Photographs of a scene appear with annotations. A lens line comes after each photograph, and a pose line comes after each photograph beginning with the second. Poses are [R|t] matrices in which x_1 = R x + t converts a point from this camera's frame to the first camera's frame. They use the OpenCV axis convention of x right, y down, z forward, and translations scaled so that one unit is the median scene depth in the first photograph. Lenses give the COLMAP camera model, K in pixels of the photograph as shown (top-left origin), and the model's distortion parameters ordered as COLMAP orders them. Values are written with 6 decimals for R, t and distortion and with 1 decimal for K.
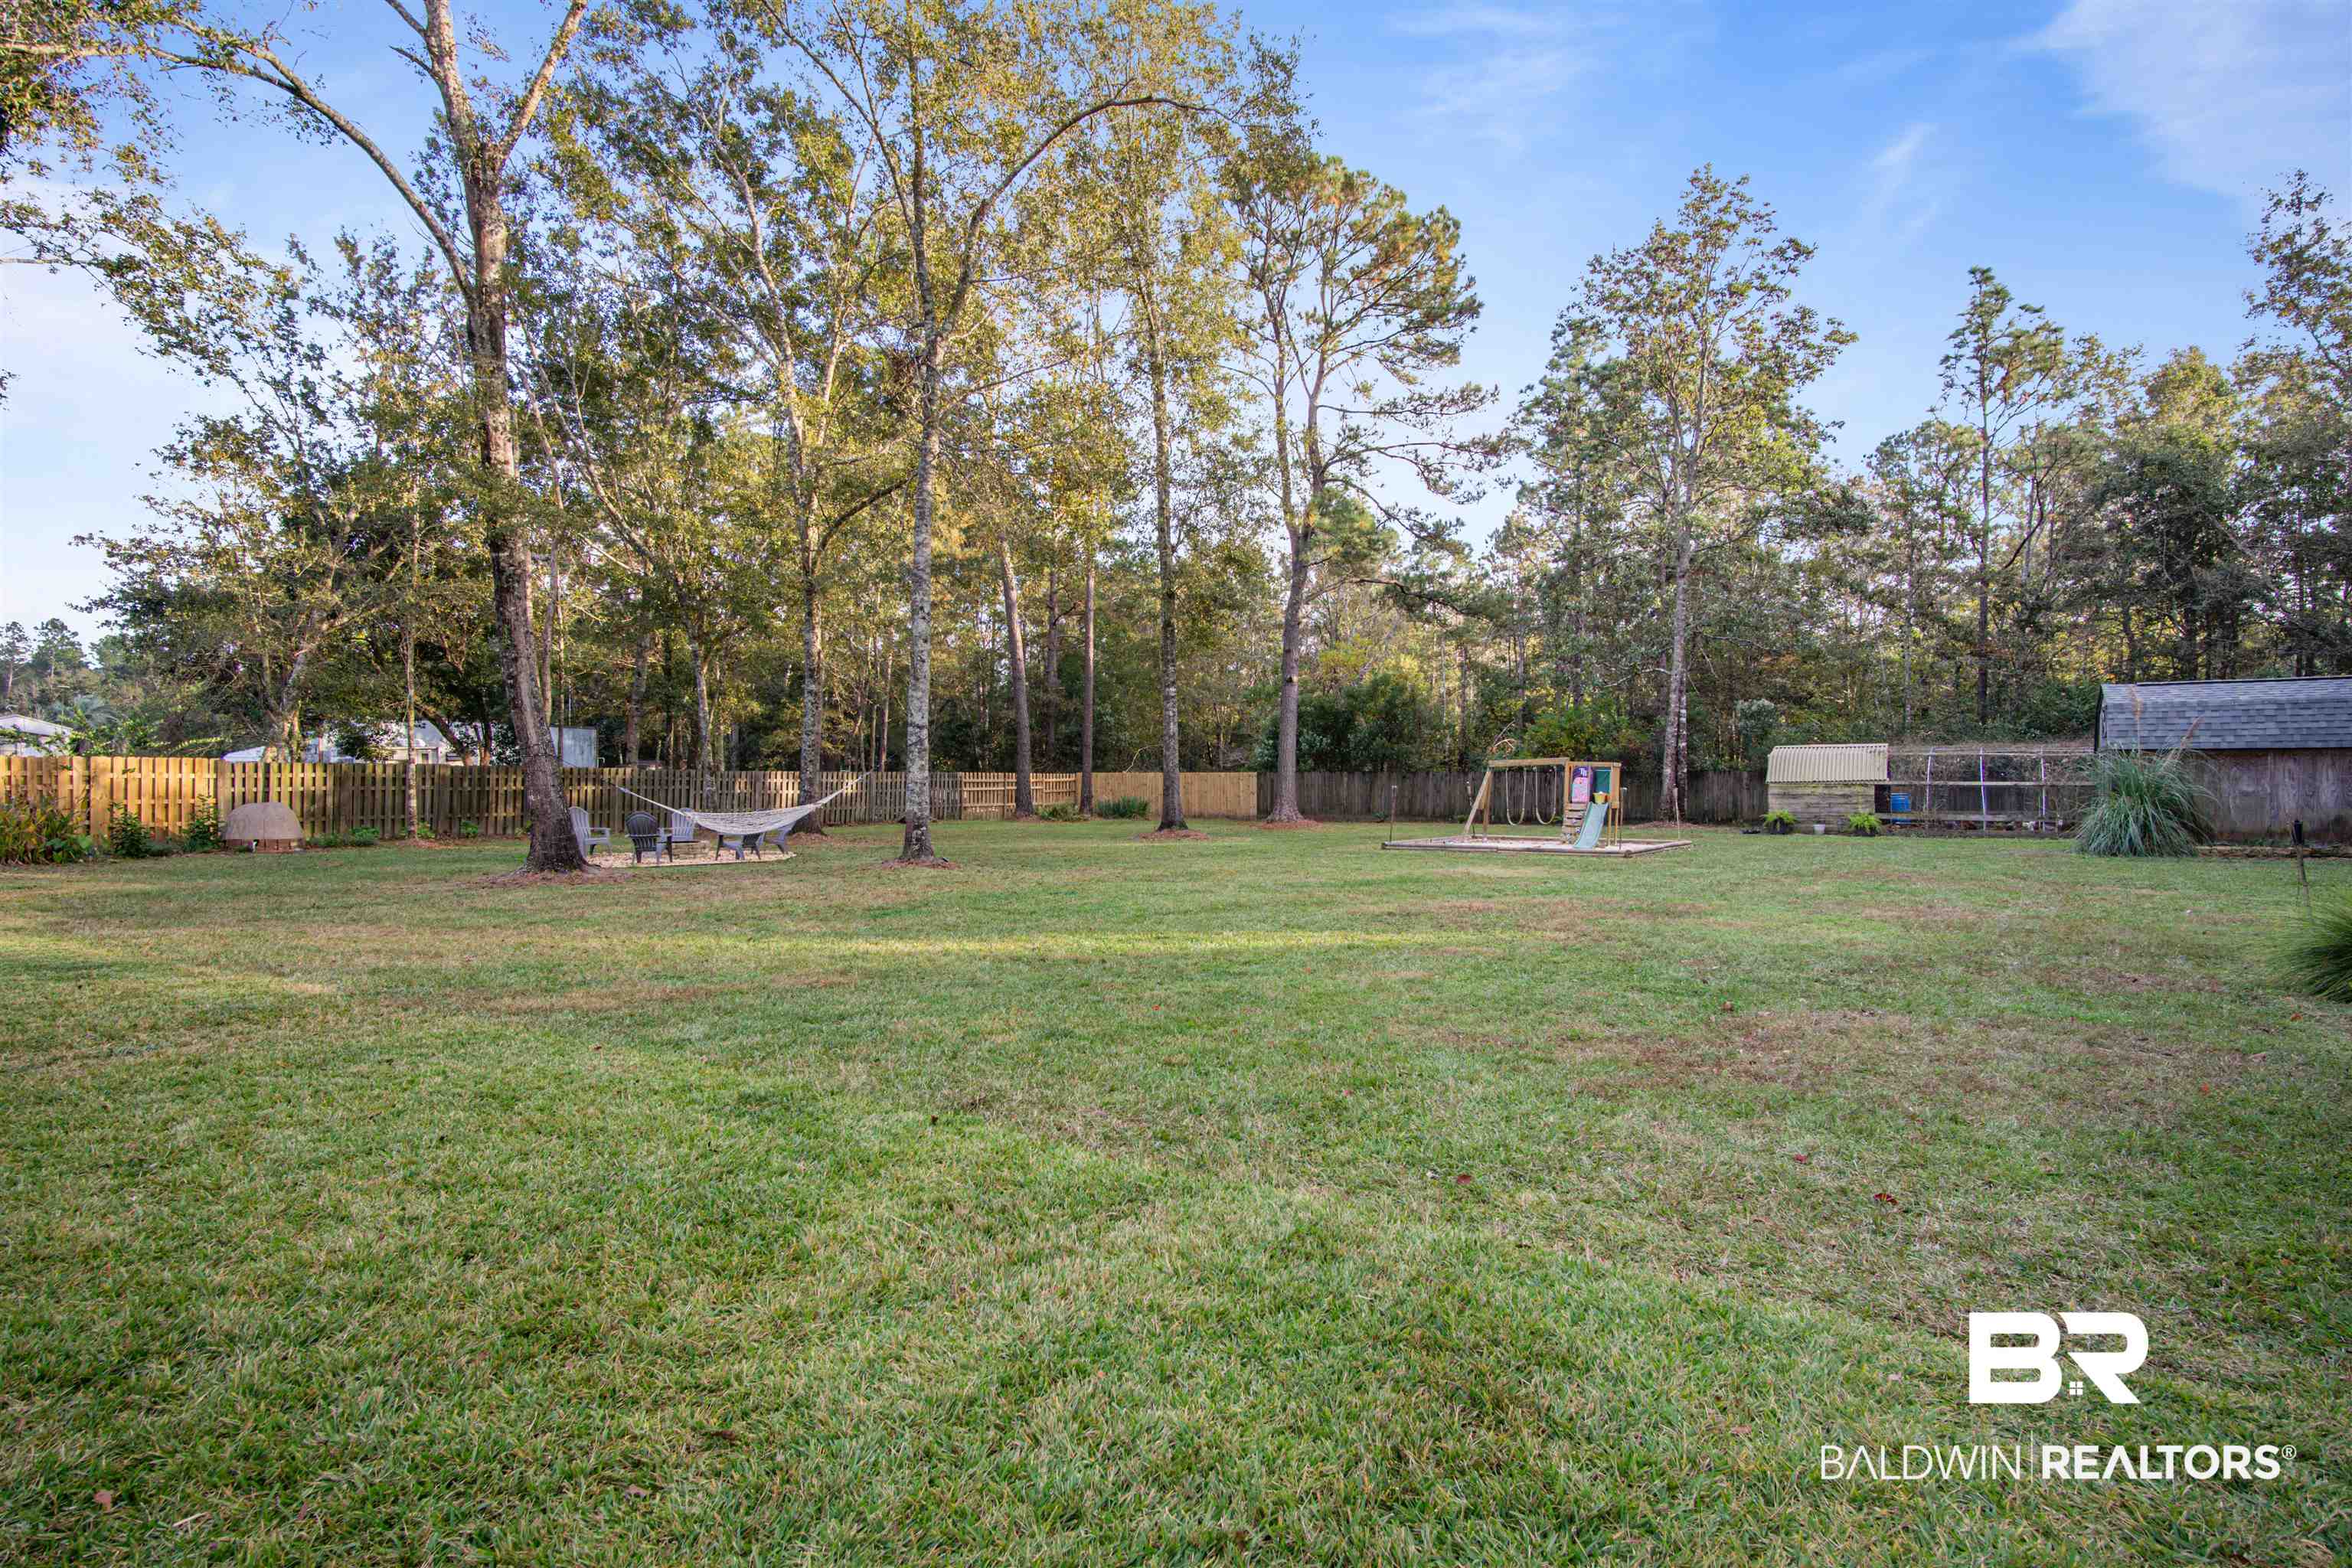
lens RADIAL K [[1253.1, 0, 1169.5], [0, 1253.1, 766.6], [0, 0, 1]] dist [-0.007827, 0.001928]
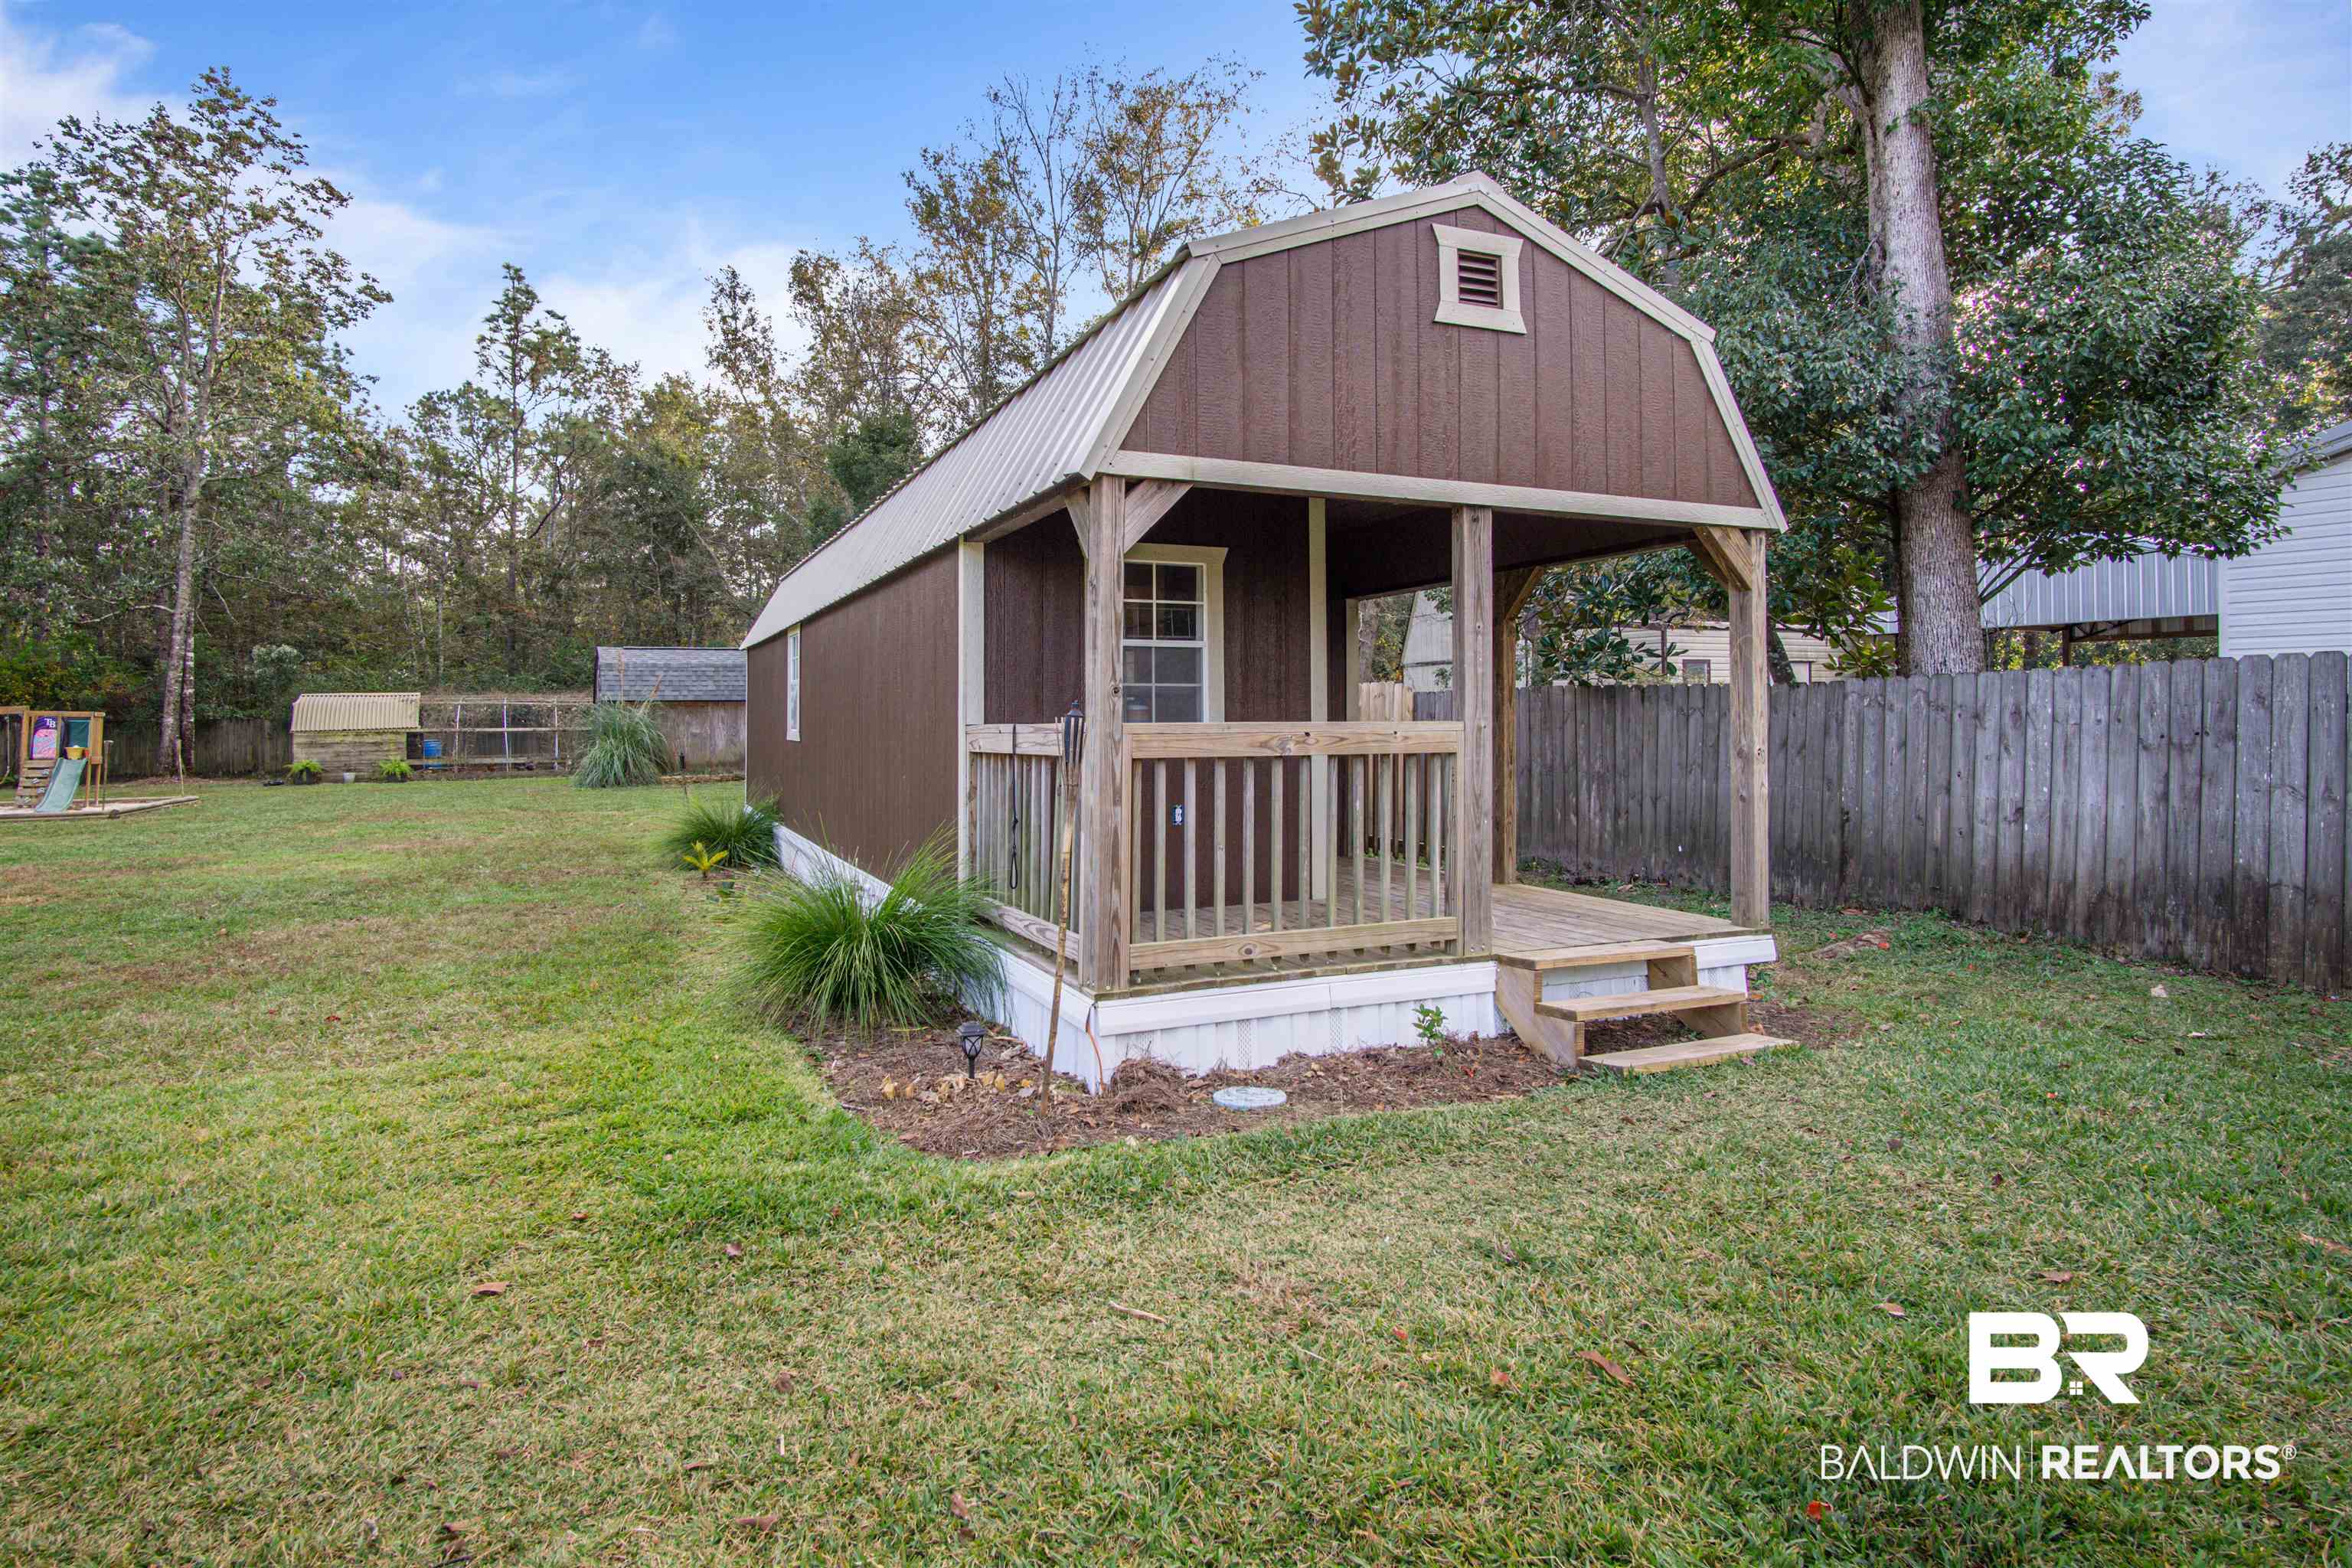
lens RADIAL K [[1253.1, 0, 1200.6], [0, 1253.1, 699.6], [0, 0, 1]] dist [-0.007827, 0.001928]
pose [[0.482081, 0.006860, 0.876100, -0.029457], [0.002035, 0.999958, -0.008949, -0.002048], [-0.876124, 0.006097, 0.482047, -0.079706]]
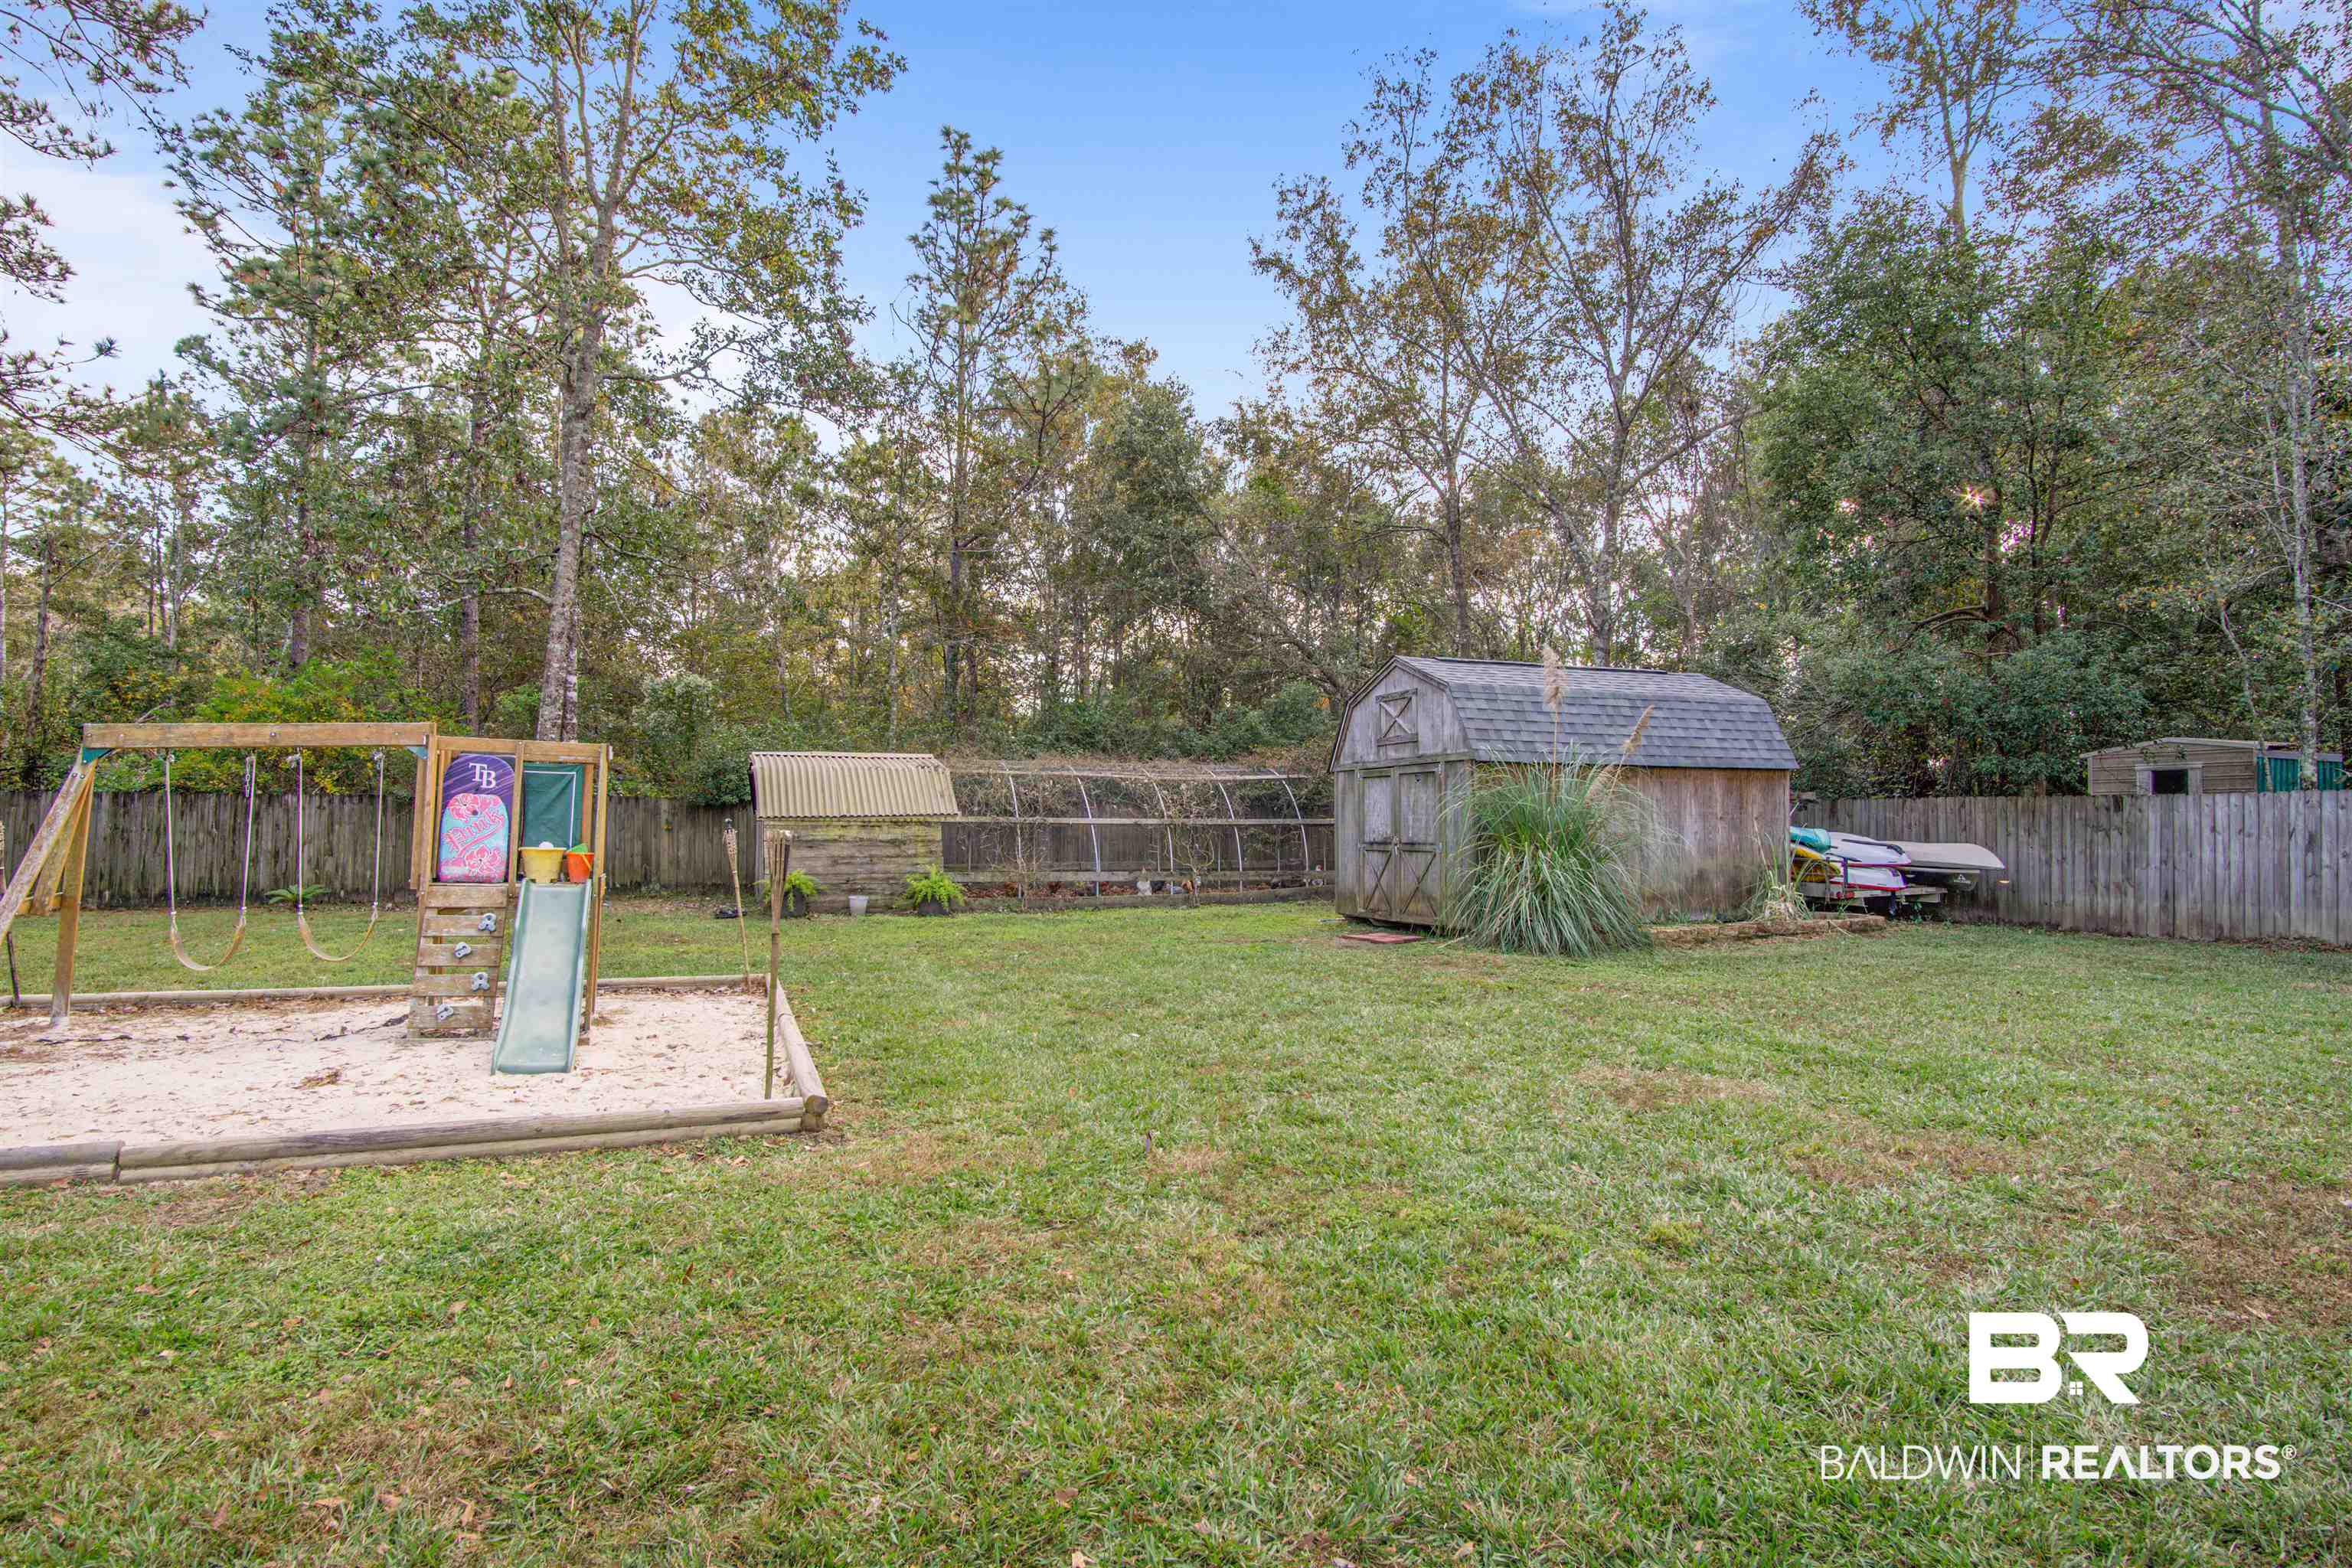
lens RADIAL K [[1253.1, 0, 1167.2], [0, 1253.1, 780.0], [0, 0, 1]] dist [-0.007827, 0.001928]
pose [[0.573017, 0.030491, 0.818976, 0.139097], [-0.013434, 0.999523, -0.027813, 0.008653], [-0.819433, 0.004935, 0.573153, 0.535310]]
